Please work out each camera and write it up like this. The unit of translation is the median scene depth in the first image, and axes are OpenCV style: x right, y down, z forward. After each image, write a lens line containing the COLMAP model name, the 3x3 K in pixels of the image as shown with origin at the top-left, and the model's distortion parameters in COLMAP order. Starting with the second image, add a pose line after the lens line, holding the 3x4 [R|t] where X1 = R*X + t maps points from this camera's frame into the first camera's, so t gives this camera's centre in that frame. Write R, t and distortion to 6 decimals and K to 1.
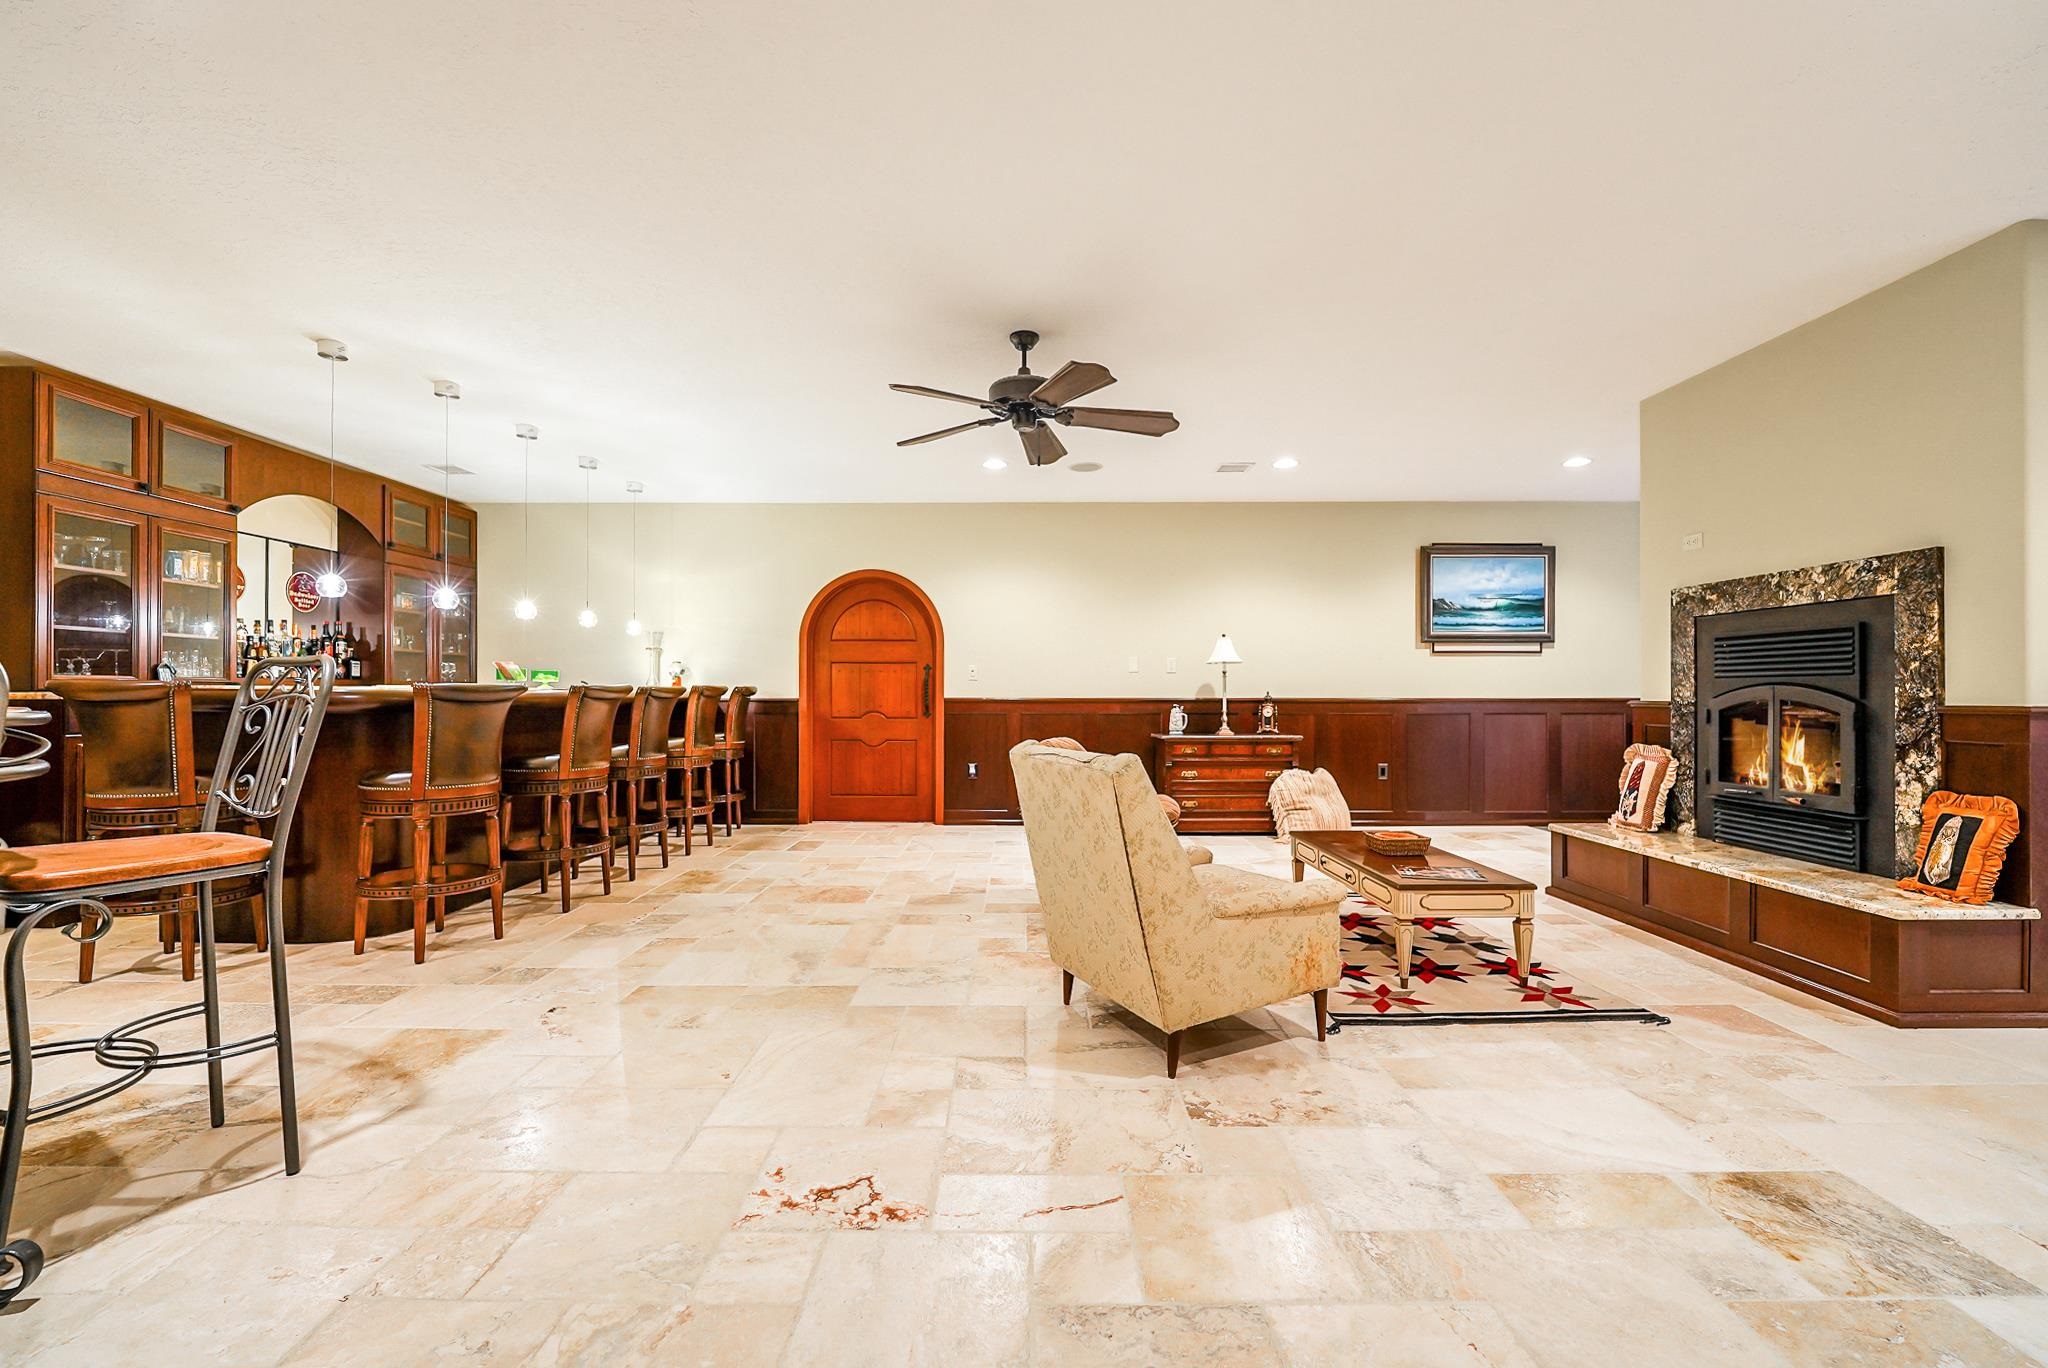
lens RADIAL K [[841.3, 0, 1022.9], [0, 841.3, 696.9], [0, 0, 1]] dist [-0.013705, -0.000075]
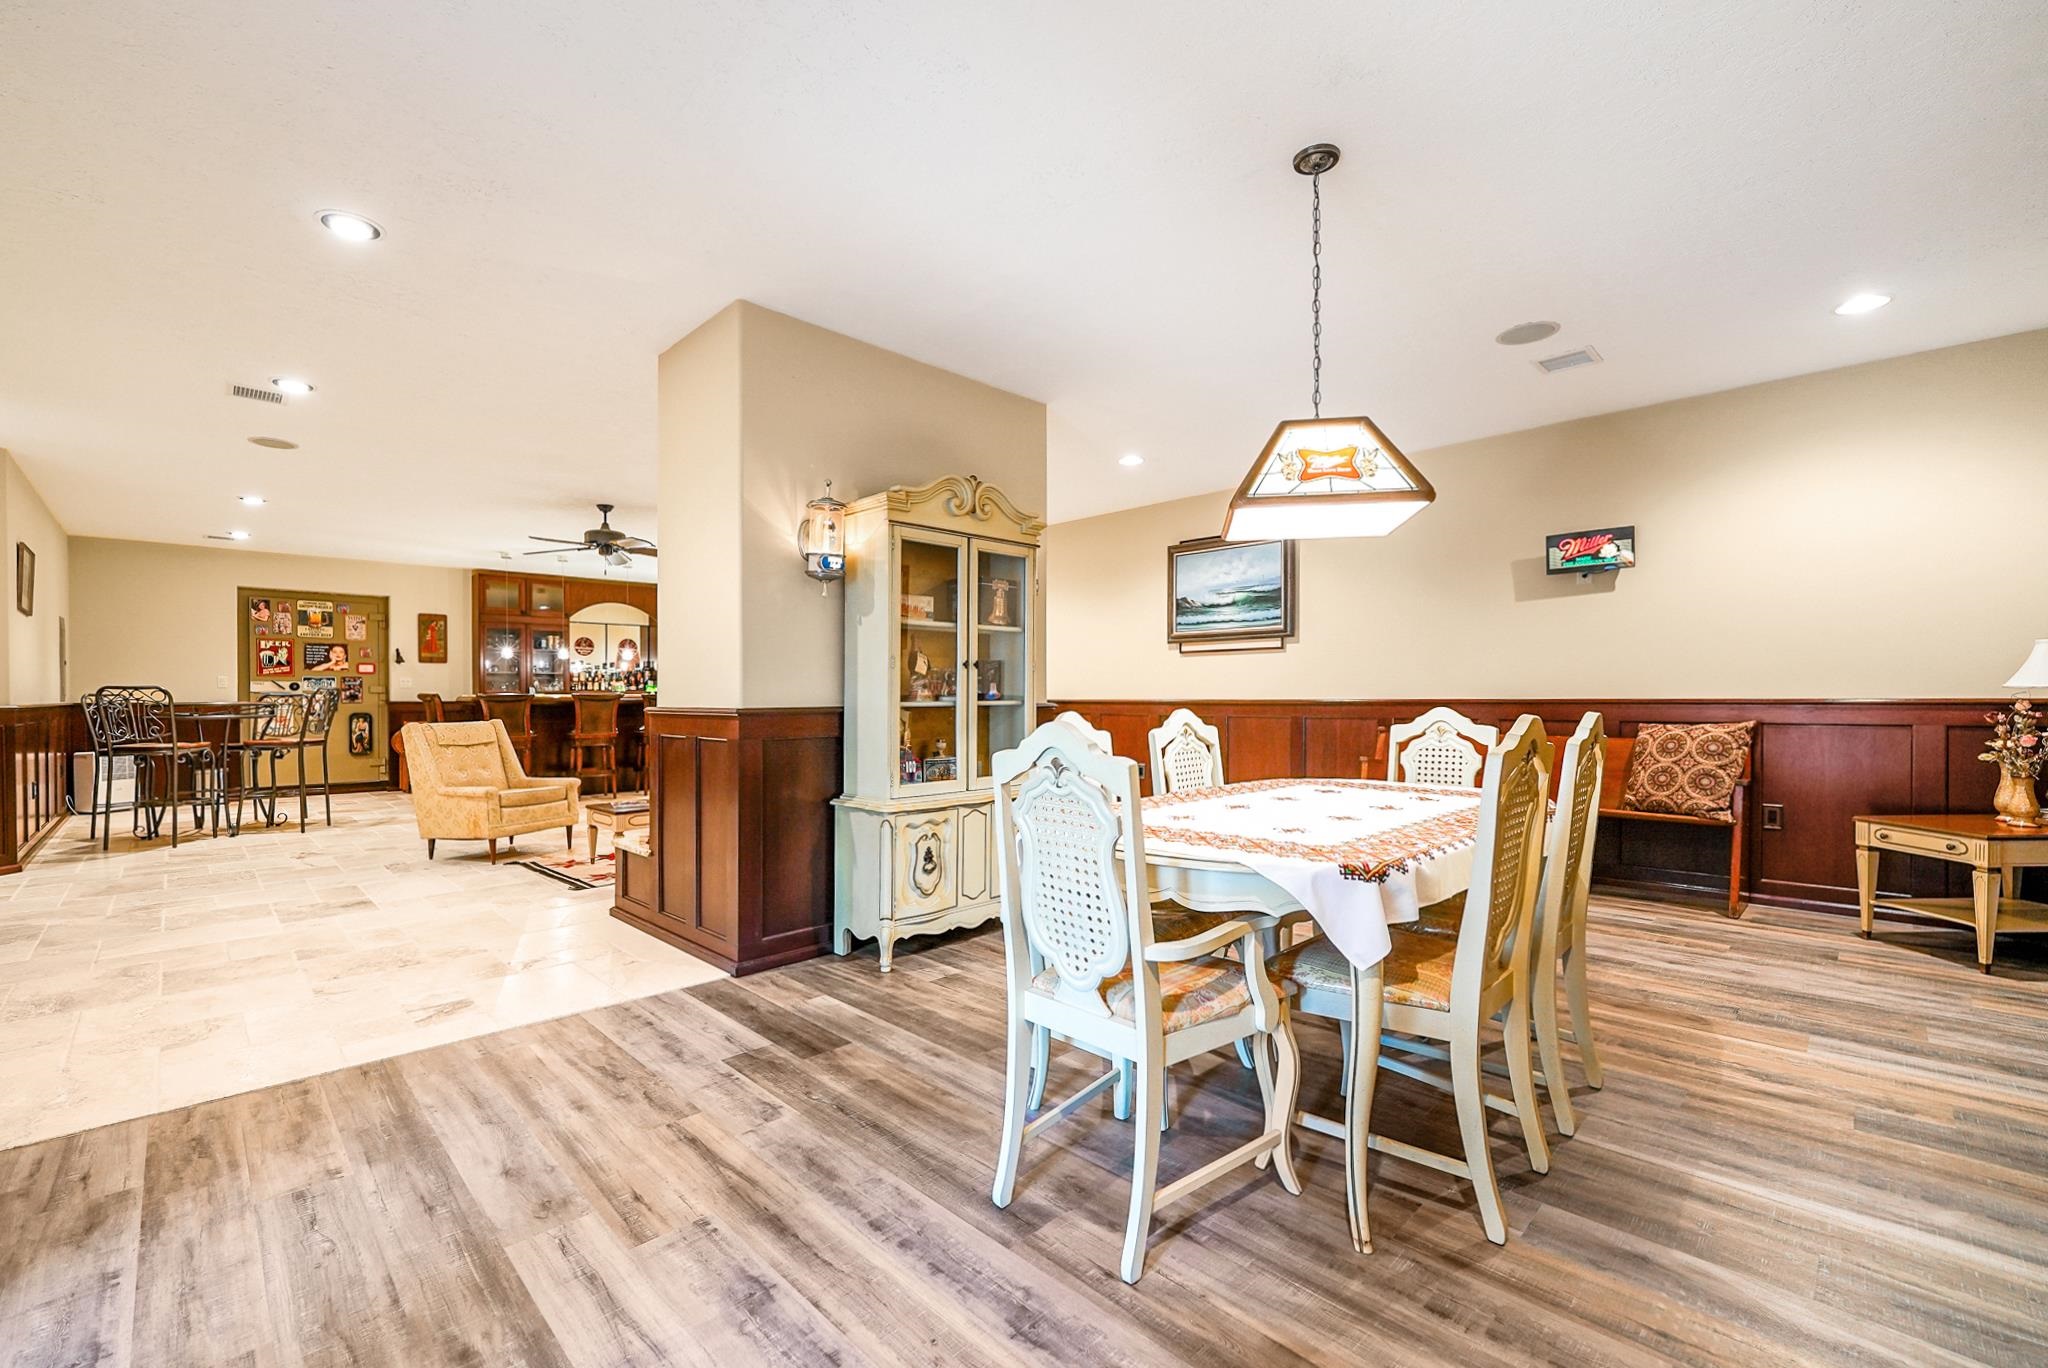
lens RADIAL K [[841.3, 0, 987.5], [0, 841.3, 704.4], [0, 0, 1]] dist [-0.013705, -0.000075]
pose [[0.710677, 0.003441, -0.703510, 1.151267], [0.001161, 0.999981, 0.006065, 0.001400], [0.703517, -0.005127, 0.710660, 0.155637]]
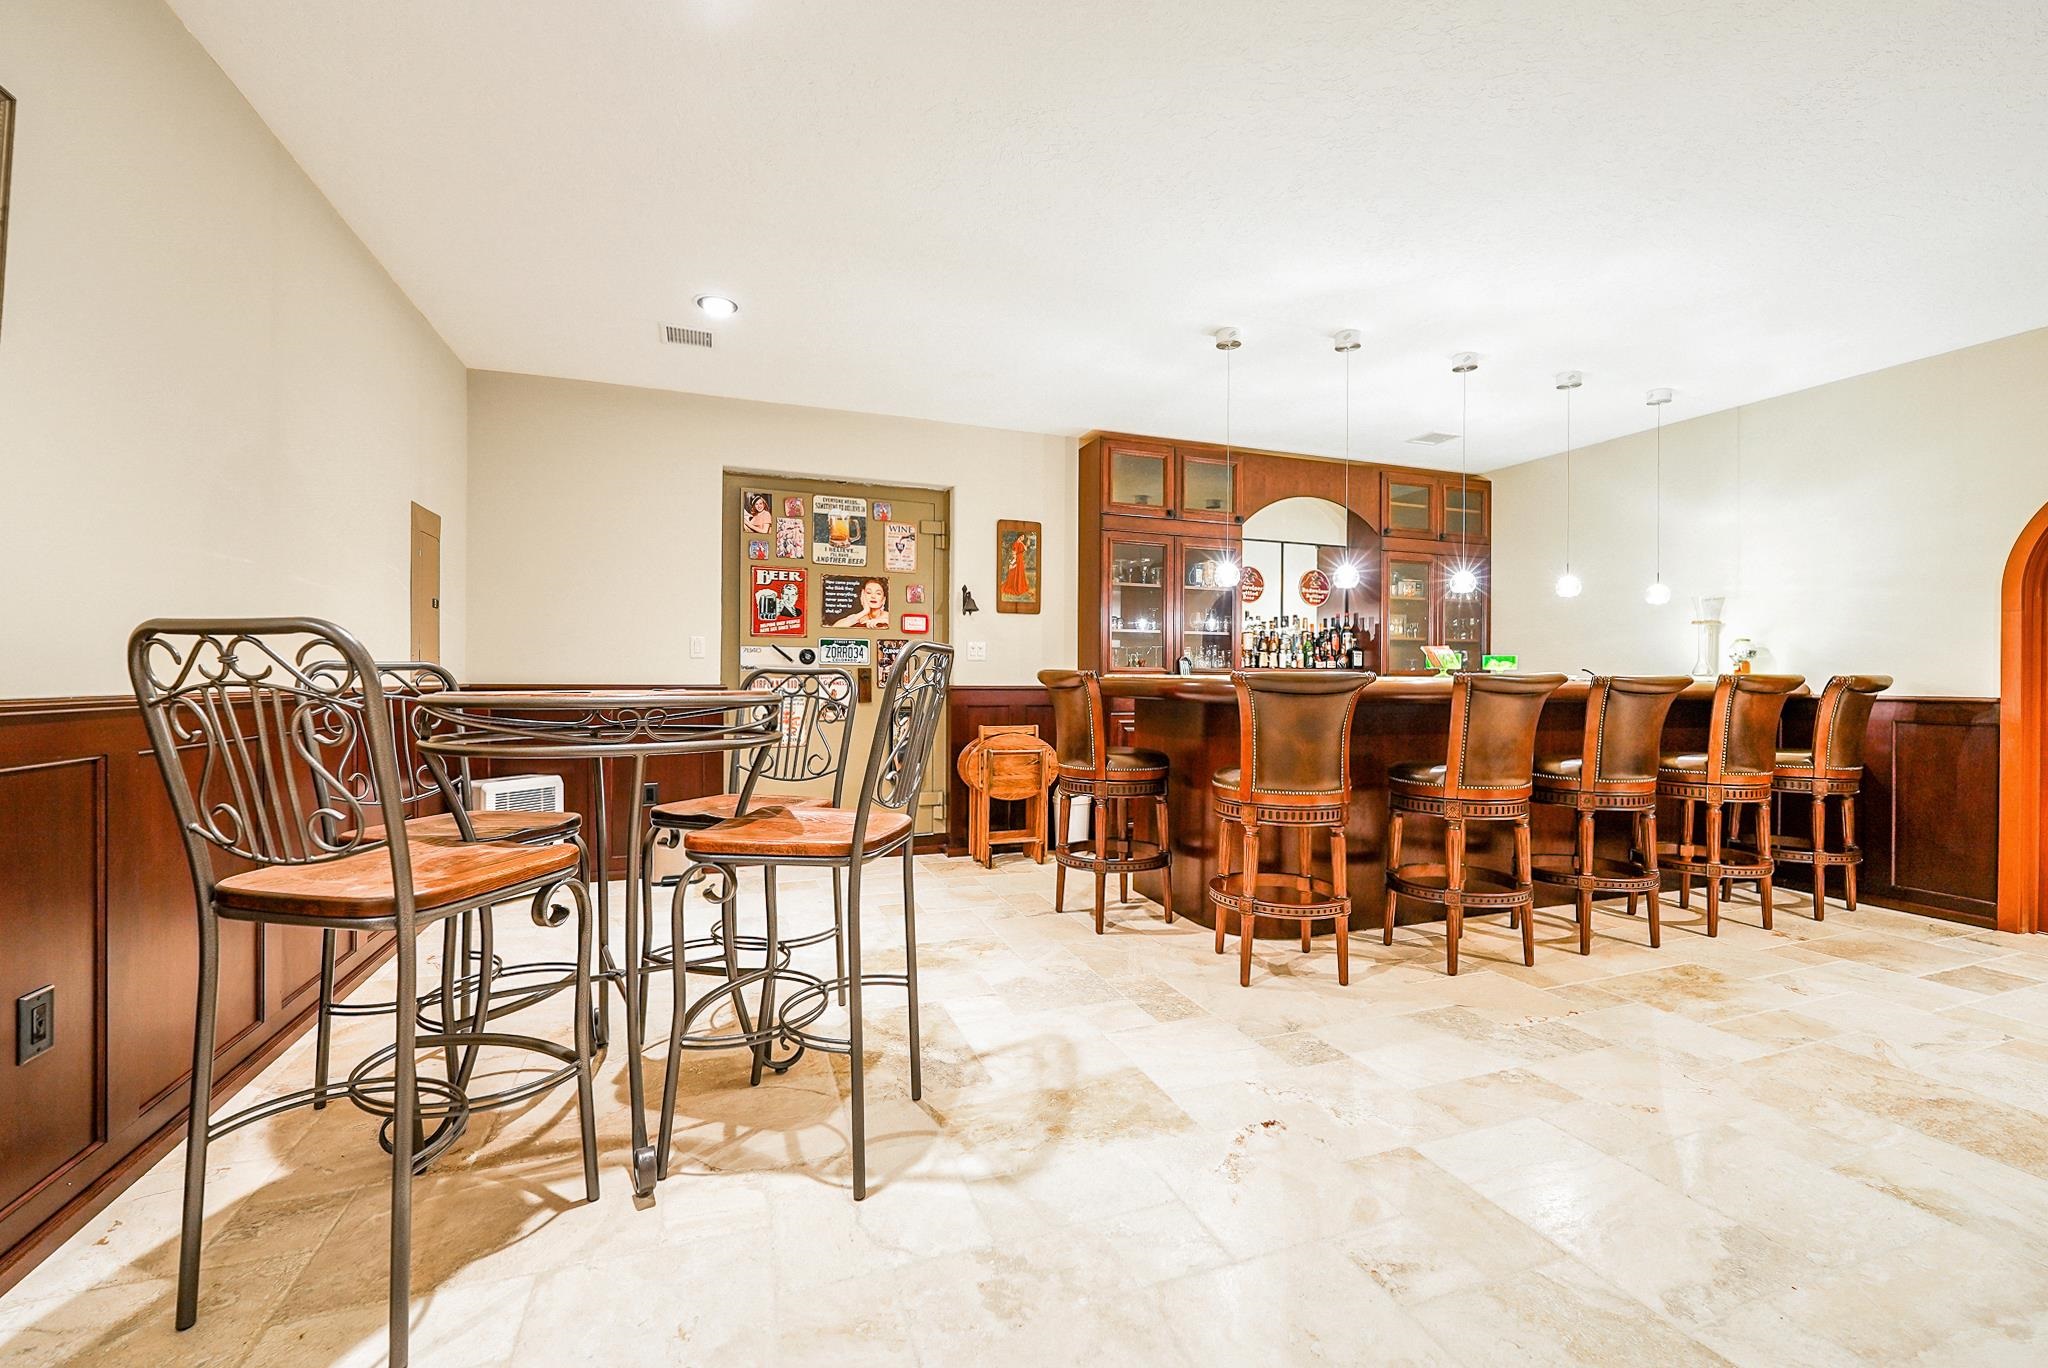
lens RADIAL K [[841.3, 0, 1003.8], [0, 841.3, 683.5], [0, 0, 1]] dist [-0.013705, -0.000075]
pose [[0.341624, 0.007581, -0.939806, 0.015488], [-0.011926, 0.999922, 0.003731, -0.002195], [0.939761, 0.009933, 0.341688, 0.247763]]
